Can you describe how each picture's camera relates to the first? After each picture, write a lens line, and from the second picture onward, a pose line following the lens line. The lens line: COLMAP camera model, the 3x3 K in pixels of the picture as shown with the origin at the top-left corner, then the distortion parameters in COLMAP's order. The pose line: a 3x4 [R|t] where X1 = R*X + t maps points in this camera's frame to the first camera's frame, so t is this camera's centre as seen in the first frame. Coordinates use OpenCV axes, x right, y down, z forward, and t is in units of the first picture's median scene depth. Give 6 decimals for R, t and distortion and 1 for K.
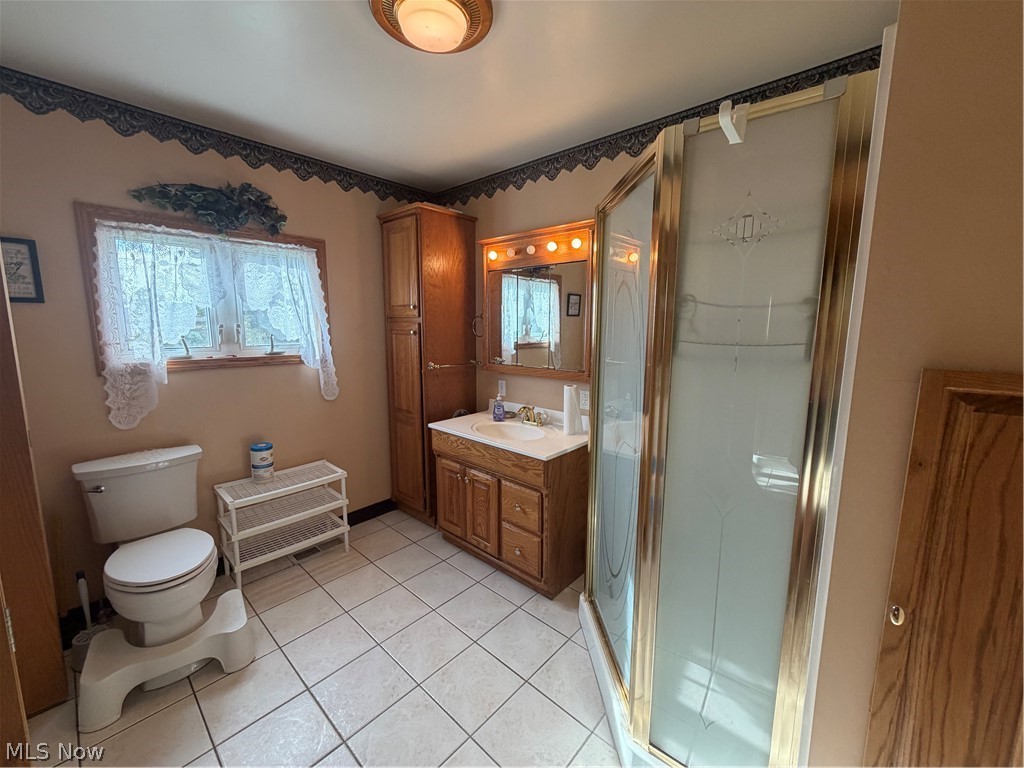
lens RADIAL K [[409.6, 0, 513.3], [0, 409.6, 381.6], [0, 0, 1]] dist [0.000609, 0.000148]
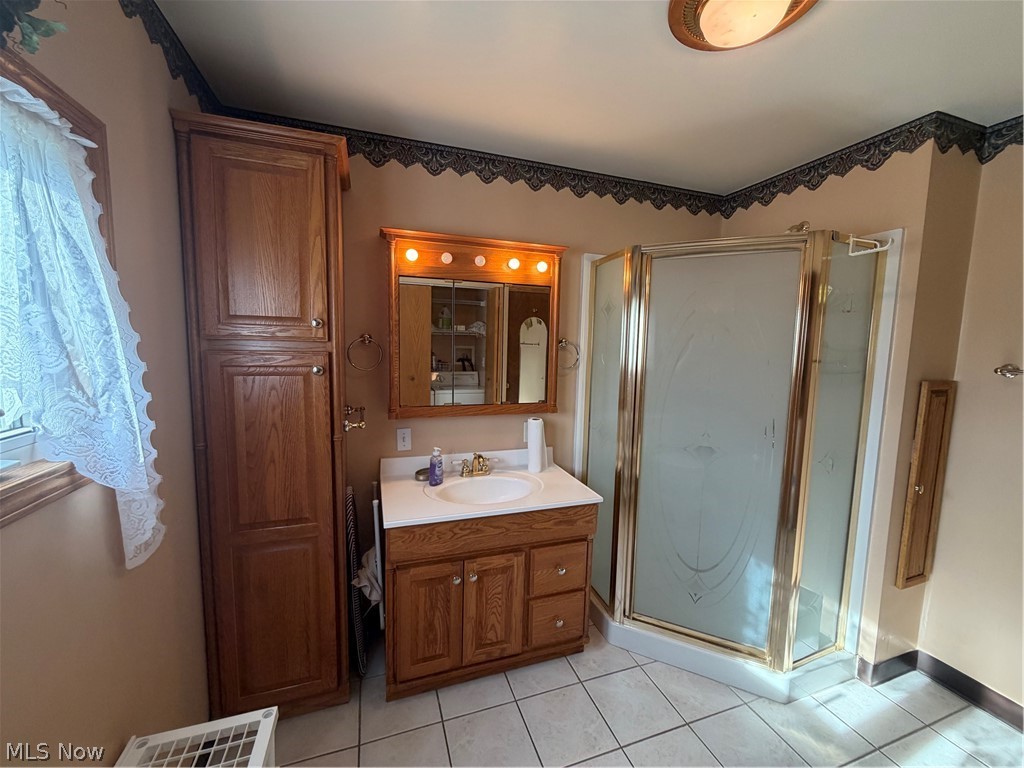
lens RADIAL K [[409.6, 0, 513.3], [0, 409.6, 381.6], [0, 0, 1]] dist [0.000609, 0.000148]
pose [[0.478044, -0.082012, 0.874499, -0.643030], [0.103508, 0.993954, 0.036632, -0.105945], [-0.872215, 0.073006, 0.483643, 0.560657]]
